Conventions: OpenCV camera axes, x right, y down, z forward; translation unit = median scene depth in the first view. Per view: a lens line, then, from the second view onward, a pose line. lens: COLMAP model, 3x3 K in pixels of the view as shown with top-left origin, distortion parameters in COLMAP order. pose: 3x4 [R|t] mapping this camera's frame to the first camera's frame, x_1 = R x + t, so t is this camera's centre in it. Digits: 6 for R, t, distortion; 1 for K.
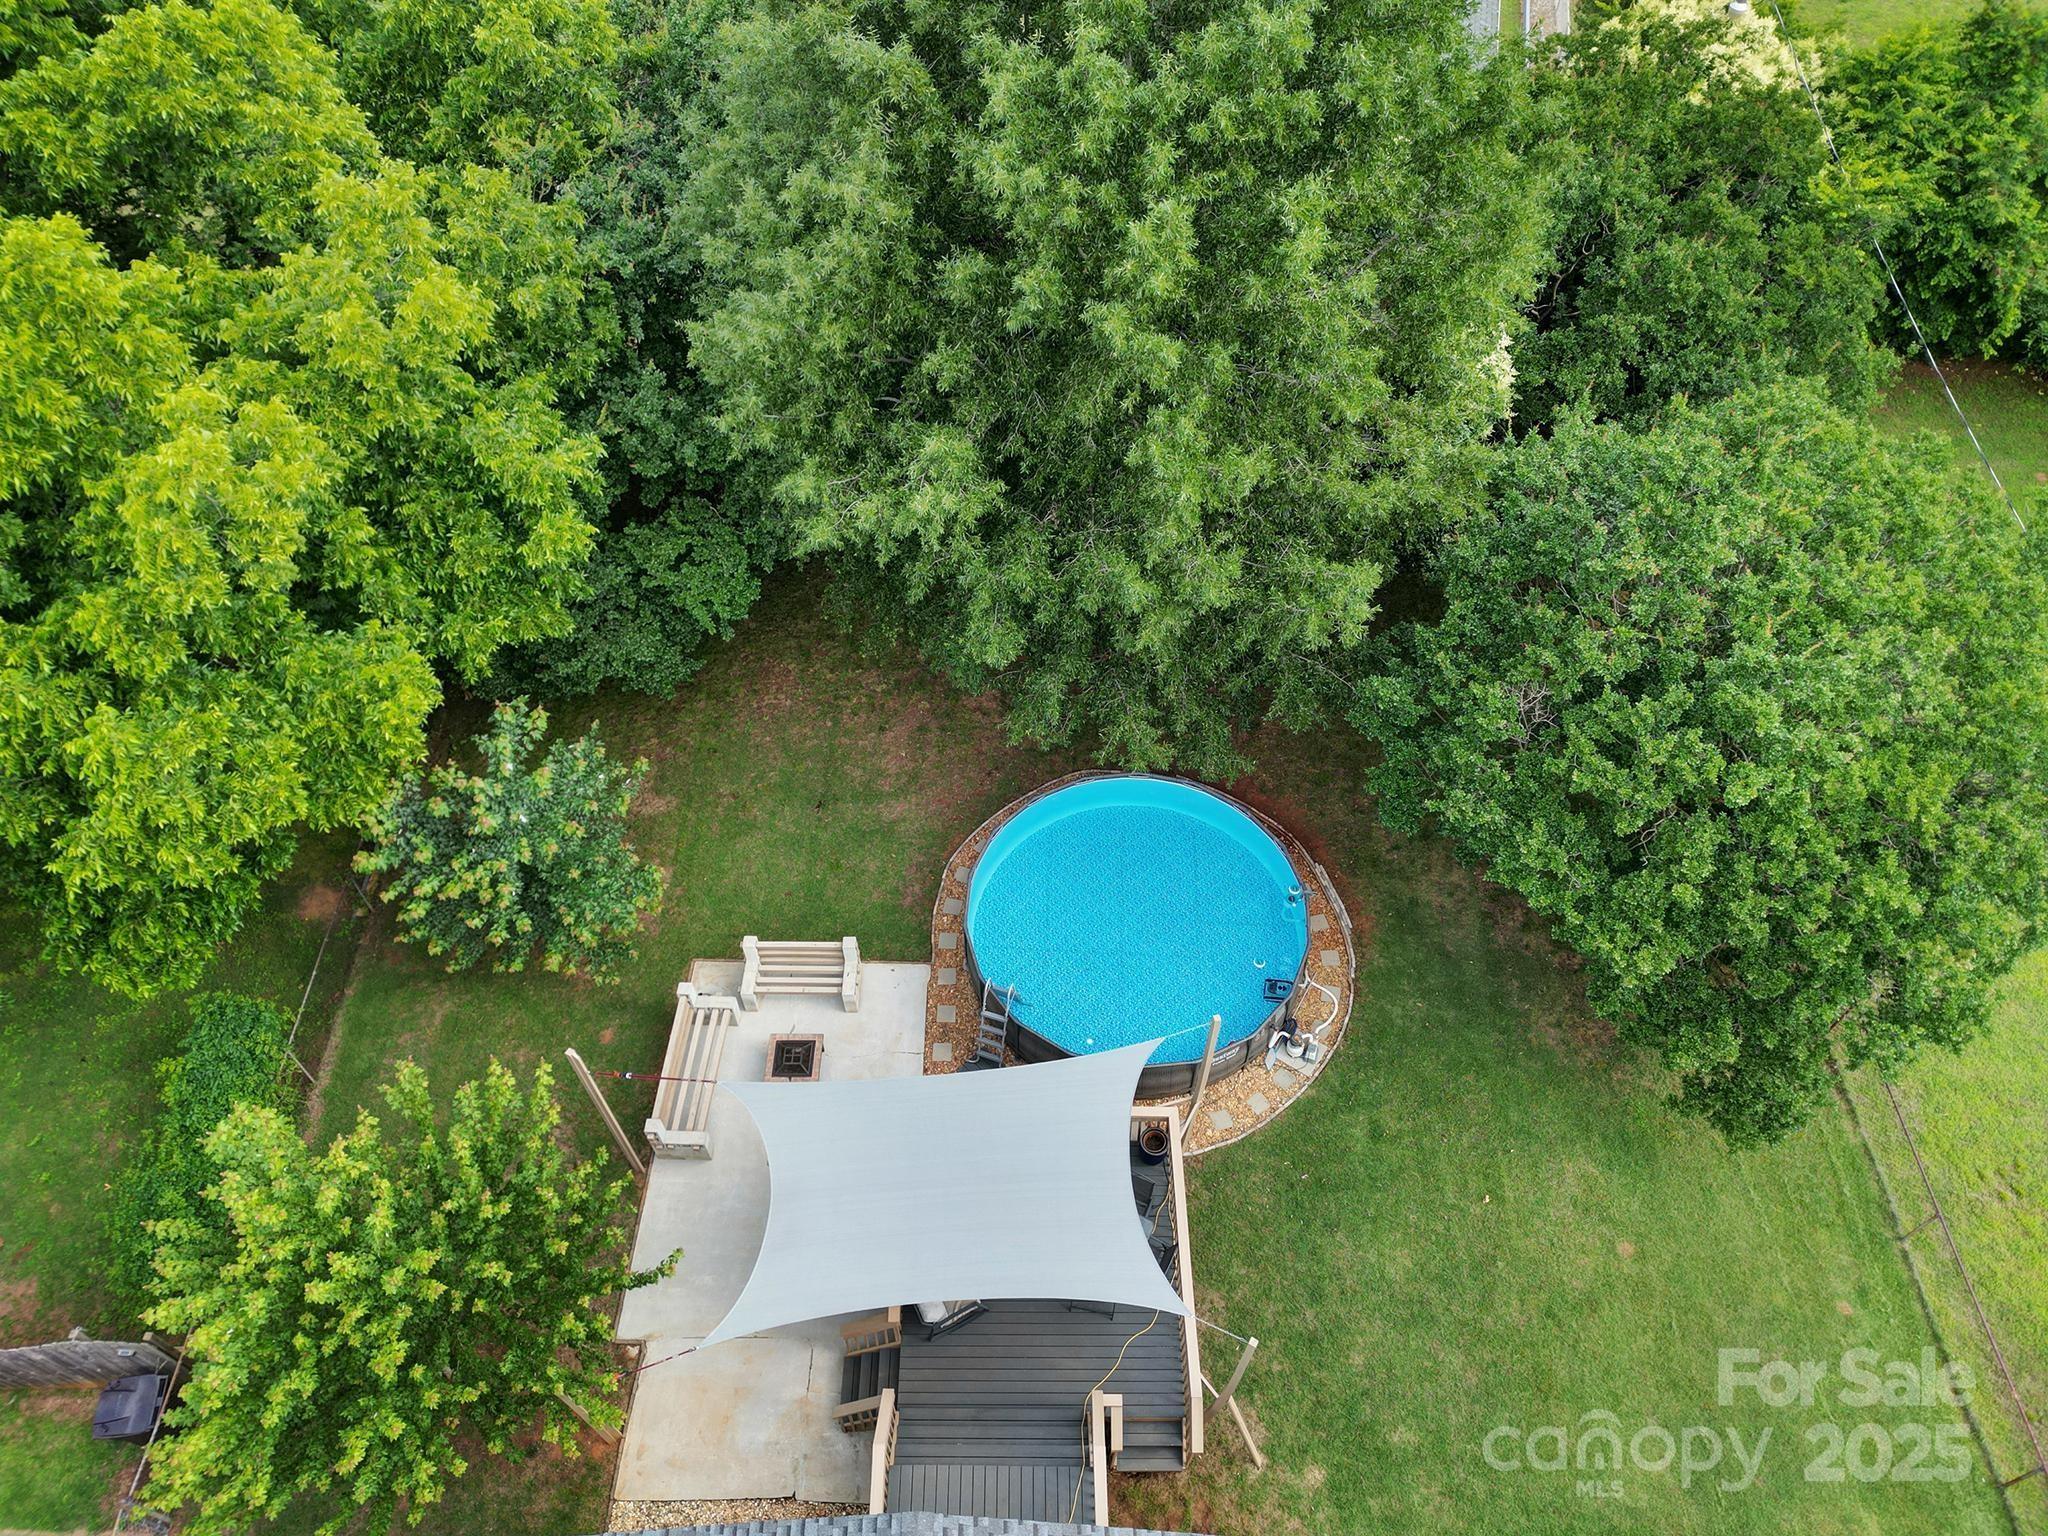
lens RADIAL K [[1426.9, 0, 1031.2], [0, 1426.9, 763.8], [0, 0, 1]] dist [0.080840, -0.072305]
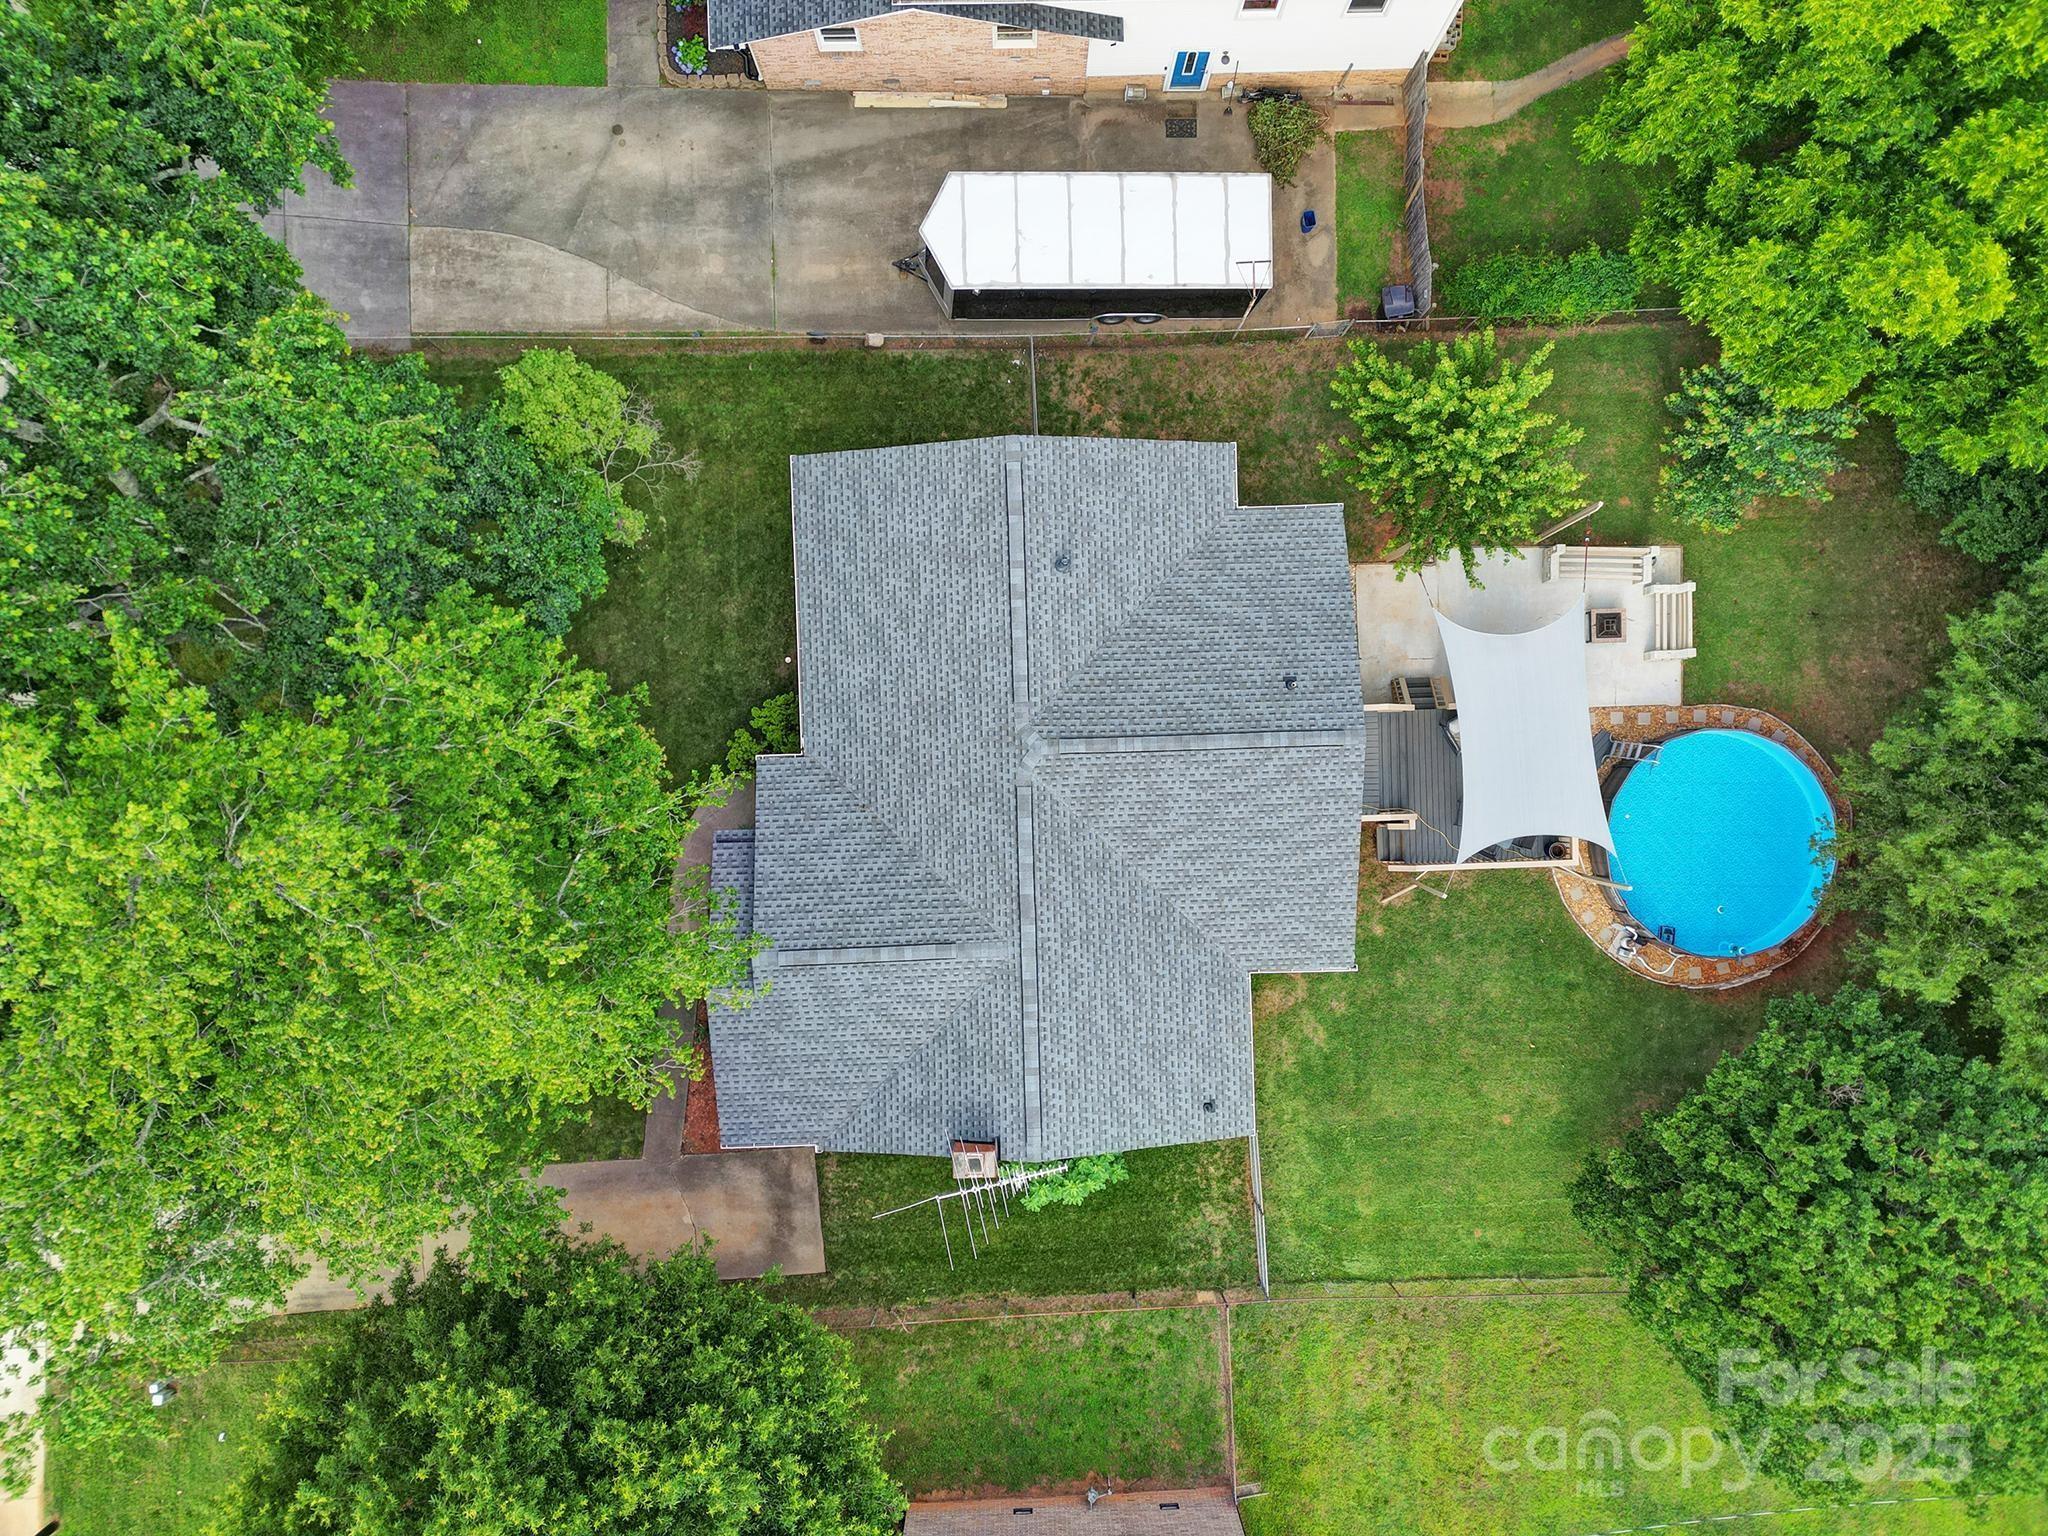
lens RADIAL K [[1426.9, 0, 1031.2], [0, 1426.9, 763.8], [0, 0, 1]] dist [0.080840, -0.072305]
pose [[0.028974, 0.999569, -0.004748, -0.027634], [-0.790233, 0.025814, 0.612263, -0.307845], [0.612122, -0.013987, 0.790640, -0.764801]]
